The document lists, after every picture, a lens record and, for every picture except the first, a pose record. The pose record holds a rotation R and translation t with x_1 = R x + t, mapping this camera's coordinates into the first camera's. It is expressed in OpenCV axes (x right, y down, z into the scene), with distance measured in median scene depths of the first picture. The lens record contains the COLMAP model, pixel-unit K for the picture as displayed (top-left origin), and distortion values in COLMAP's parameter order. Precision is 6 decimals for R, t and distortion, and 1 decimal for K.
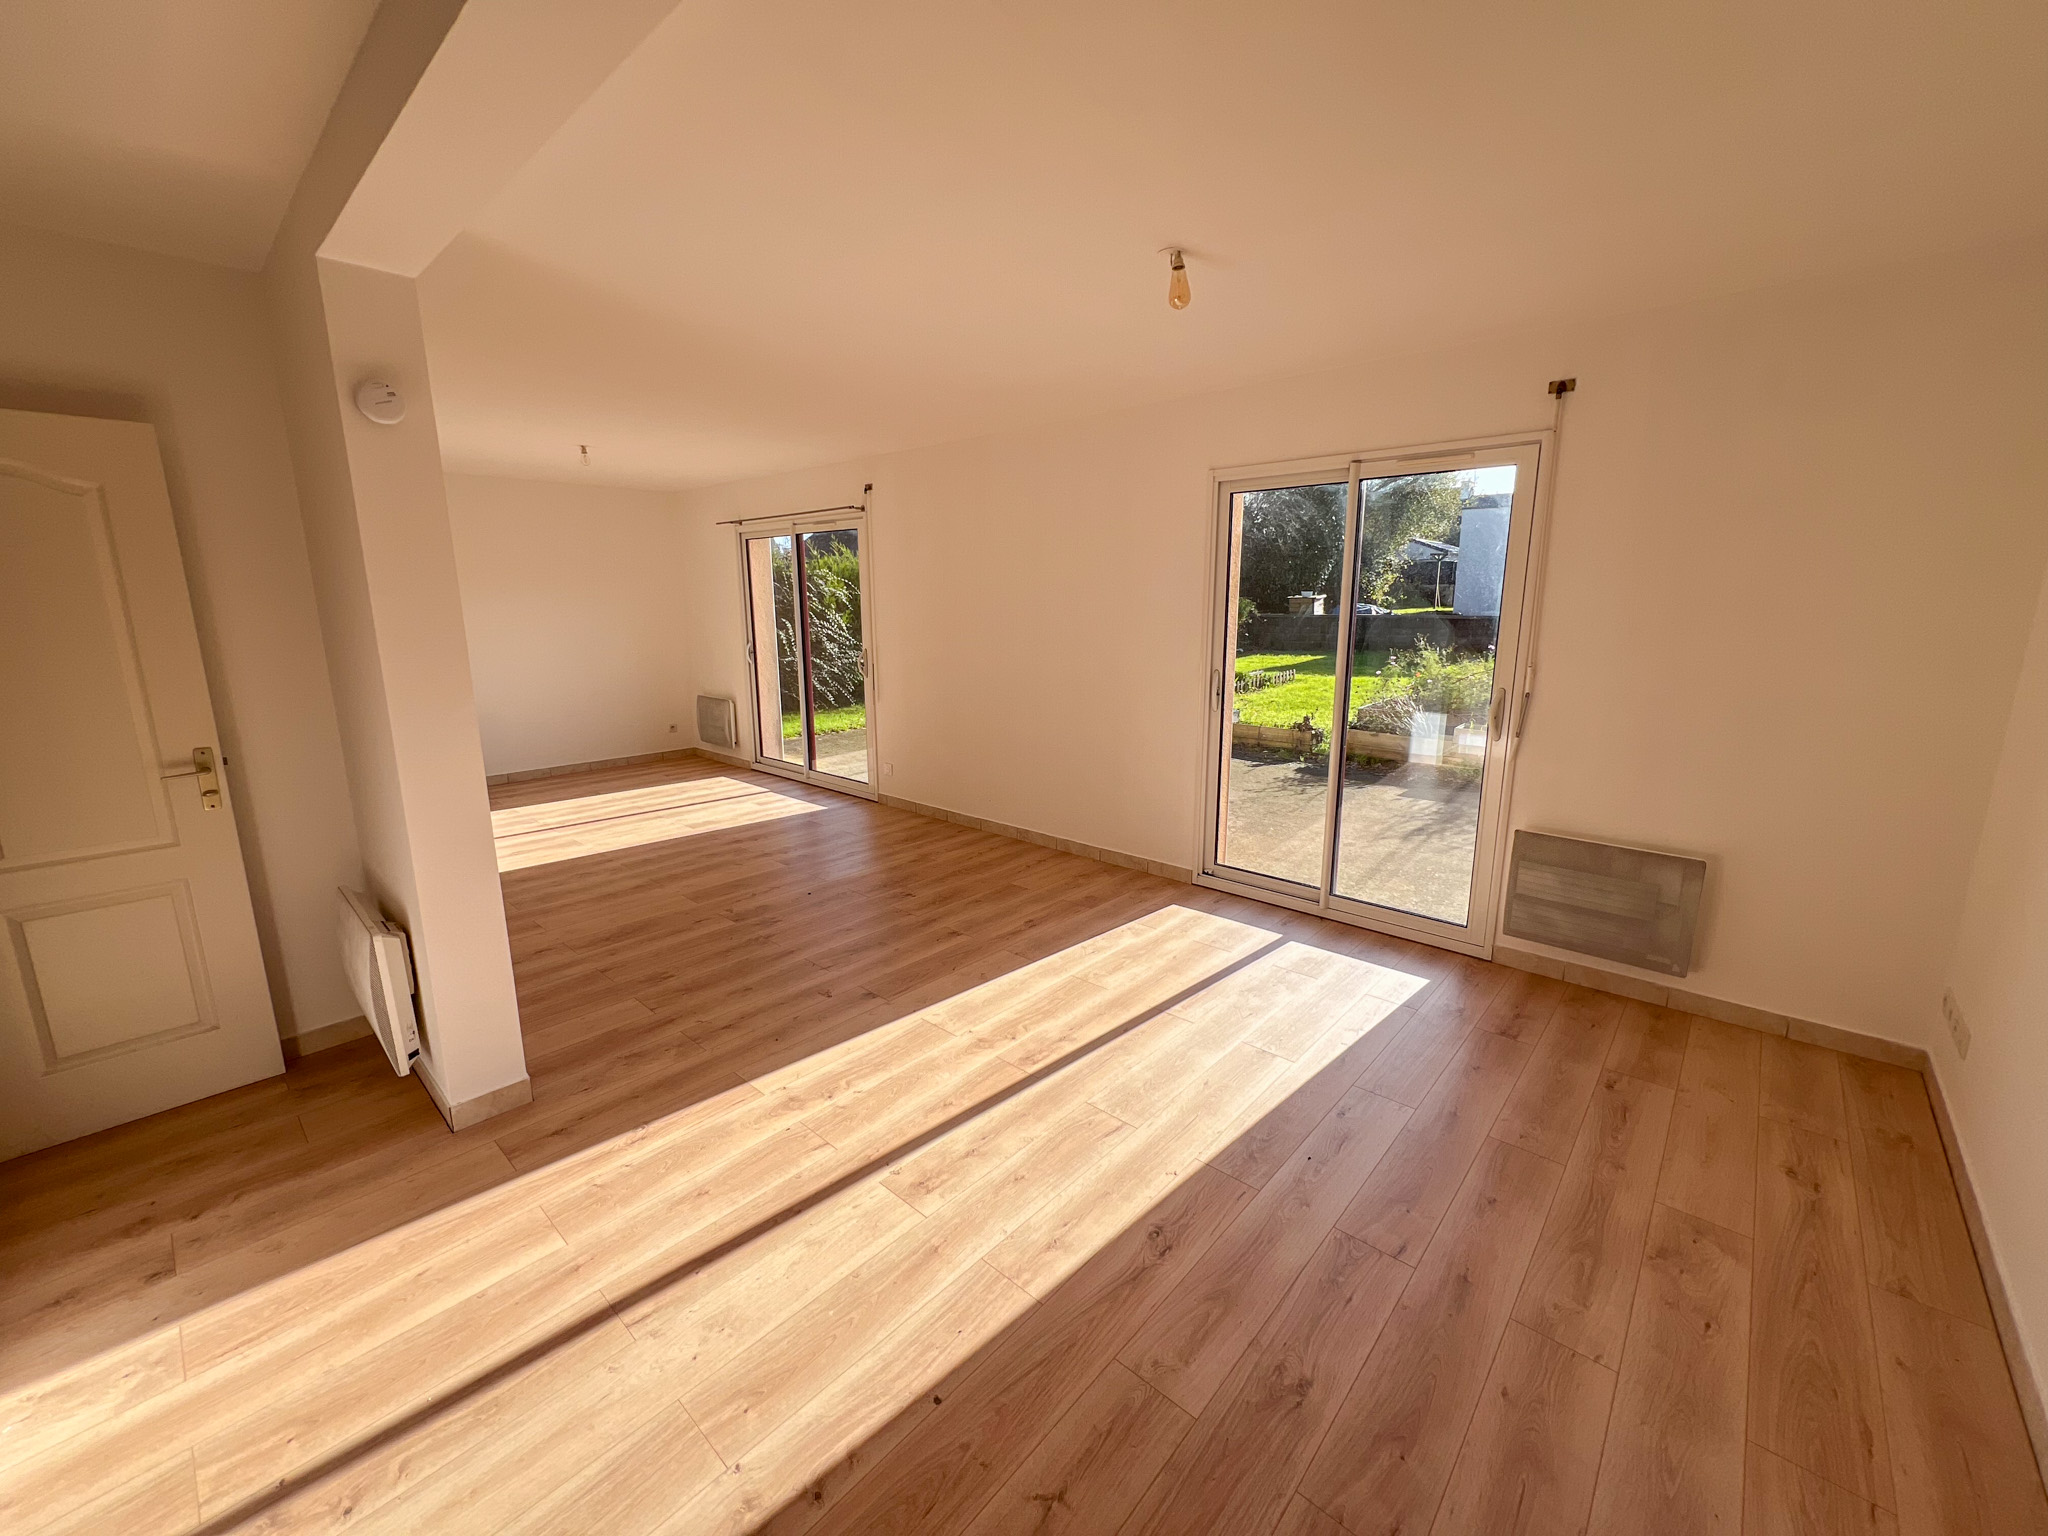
lens RADIAL K [[816.5, 0, 1015.7], [0, 816.5, 758.0], [0, 0, 1]] dist [-0.001986, 0.000315]
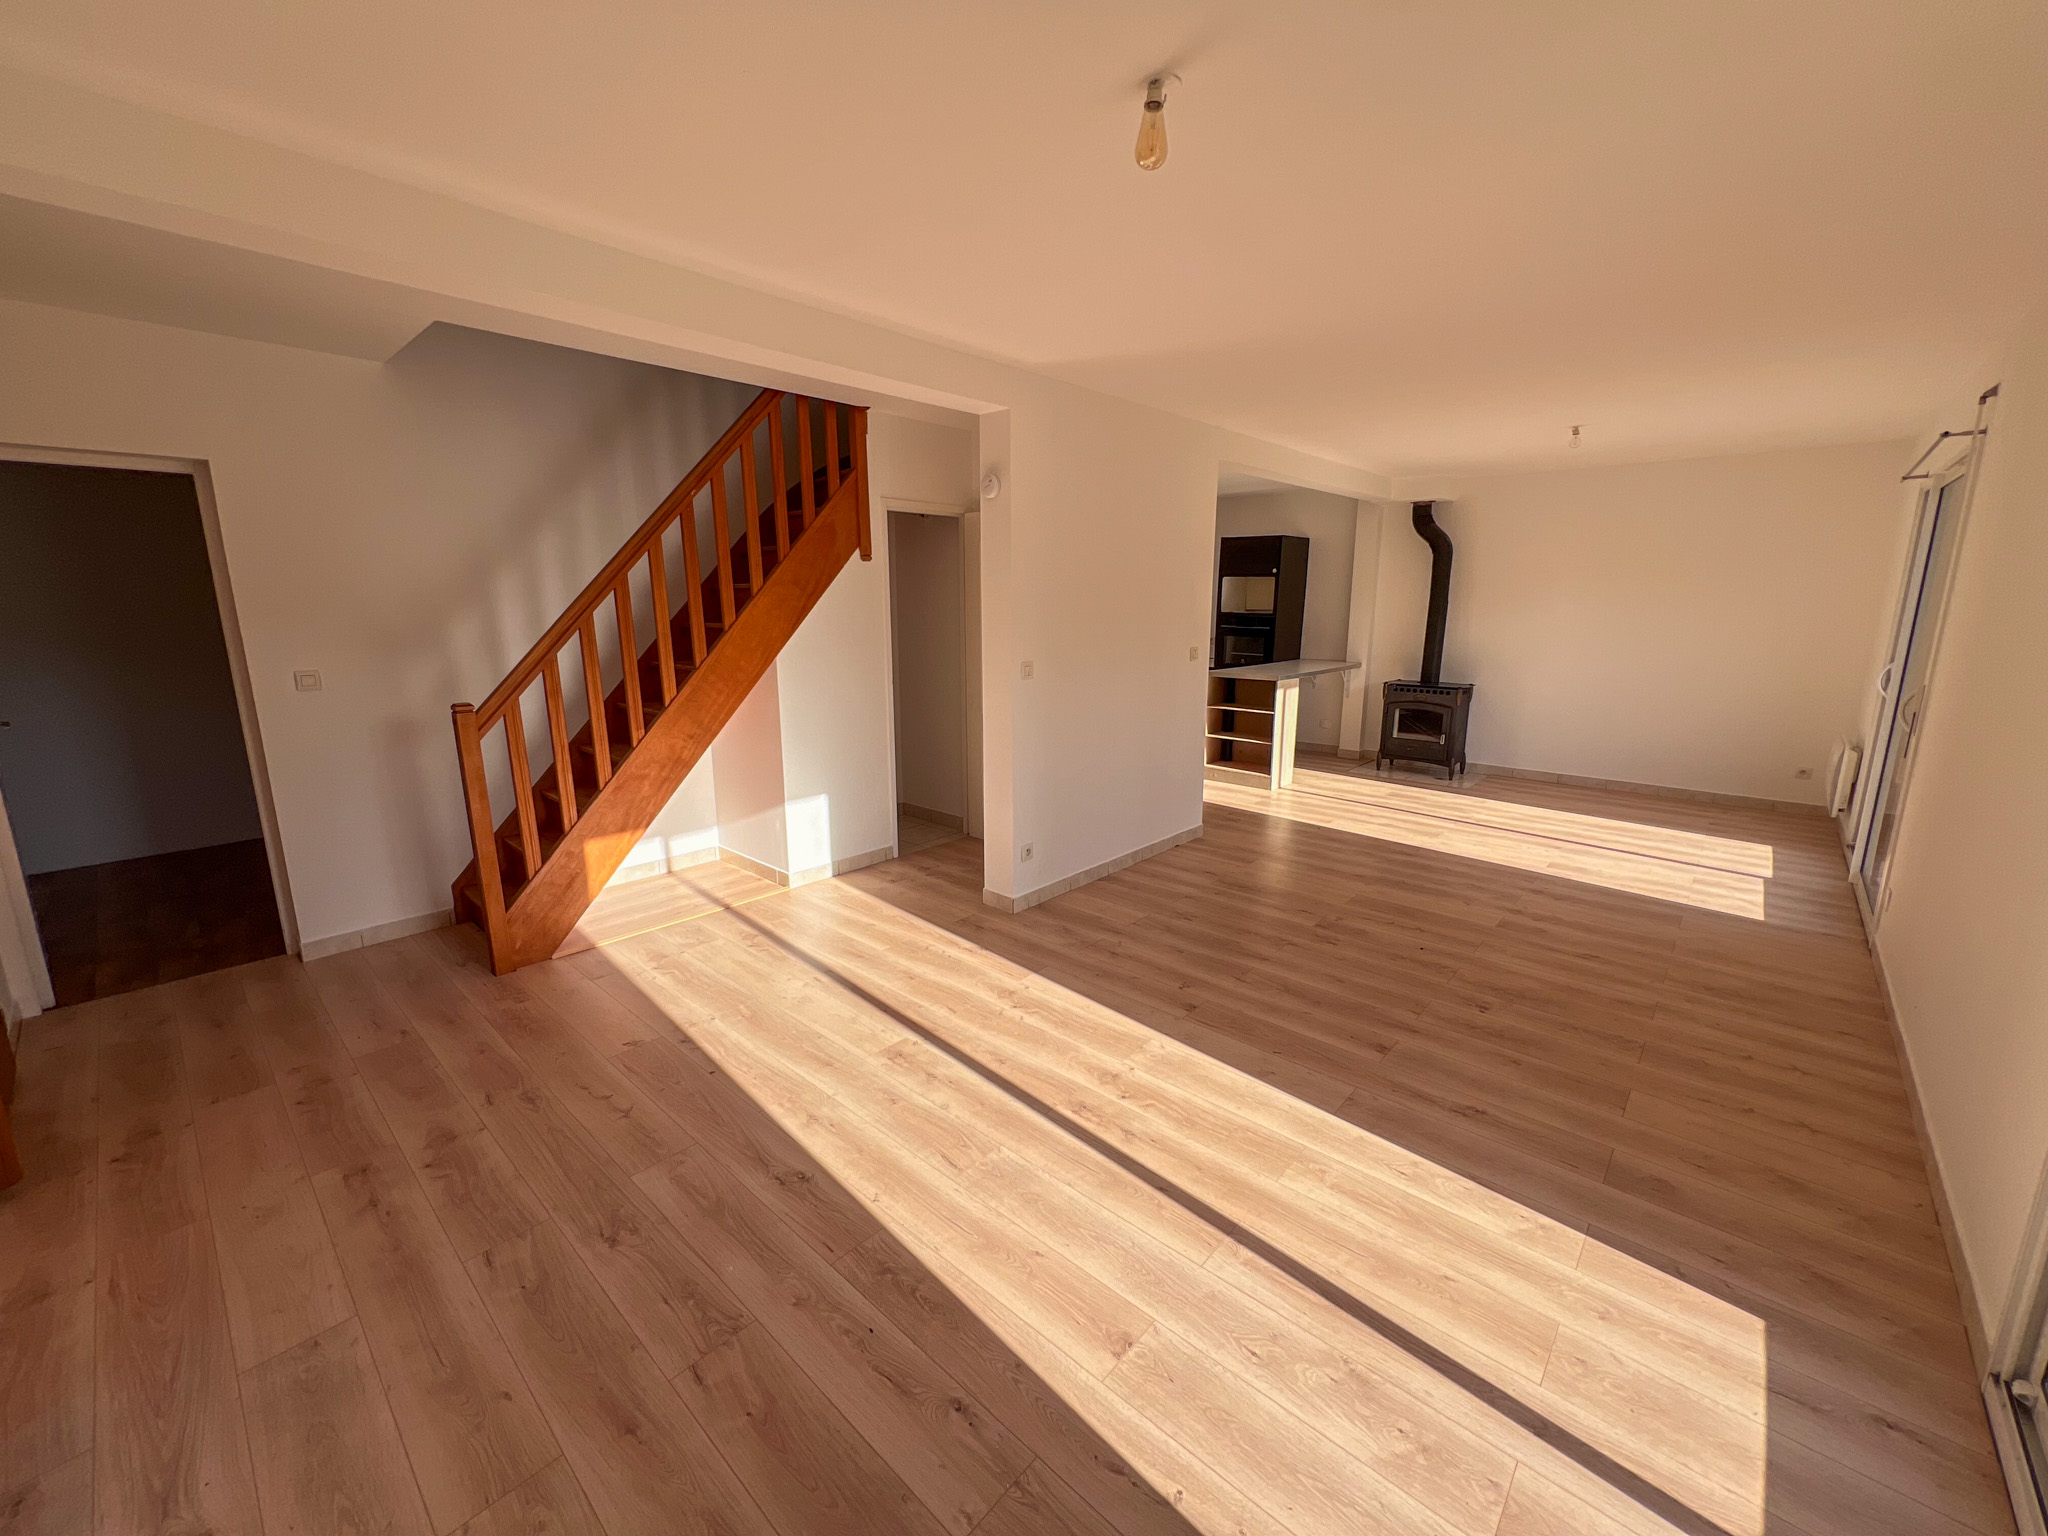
lens RADIAL K [[816.5, 0, 1028.3], [0, 816.5, 759.9], [0, 0, 1]] dist [-0.001986, 0.000315]
pose [[0.008631, 0.201401, -0.979471, 0.718918], [-0.192355, 0.961549, 0.196020, -0.146124], [0.981287, 0.186714, 0.047040, 0.722260]]
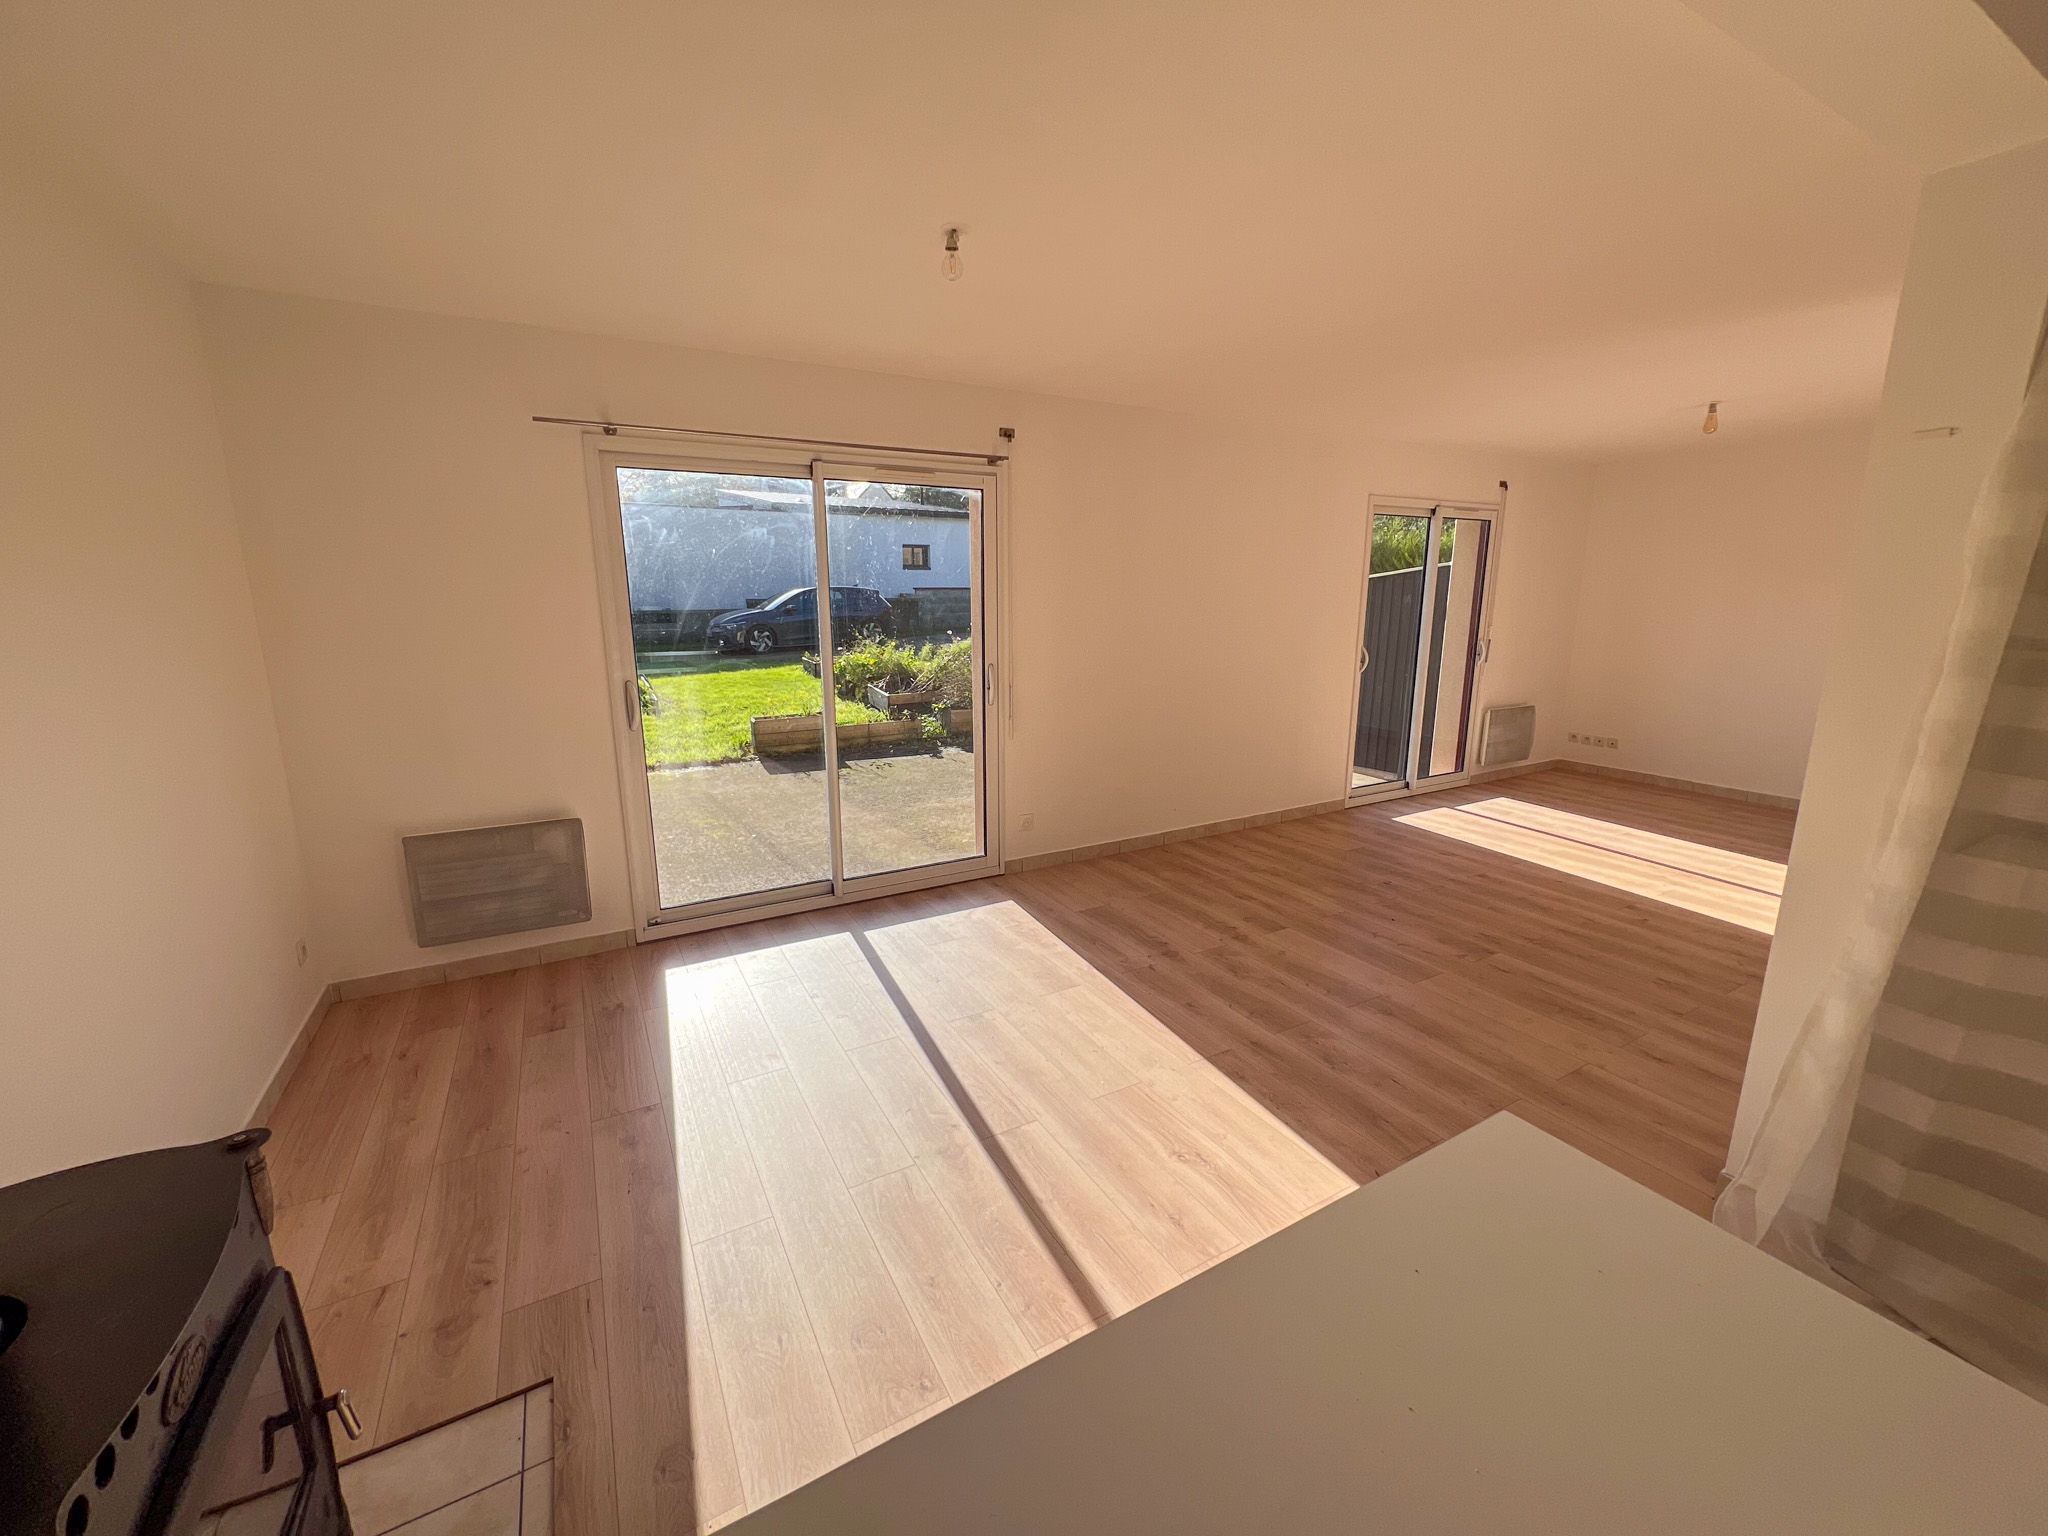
lens RADIAL K [[816.5, 0, 1025.8], [0, 816.5, 768.0], [0, 0, 1]] dist [-0.001986, 0.000315]
pose [[0.312916, -0.200790, 0.928314, -1.616438], [0.184123, 0.971681, 0.148106, -0.279683], [-0.931763, 0.124580, 0.341025, 1.435485]]
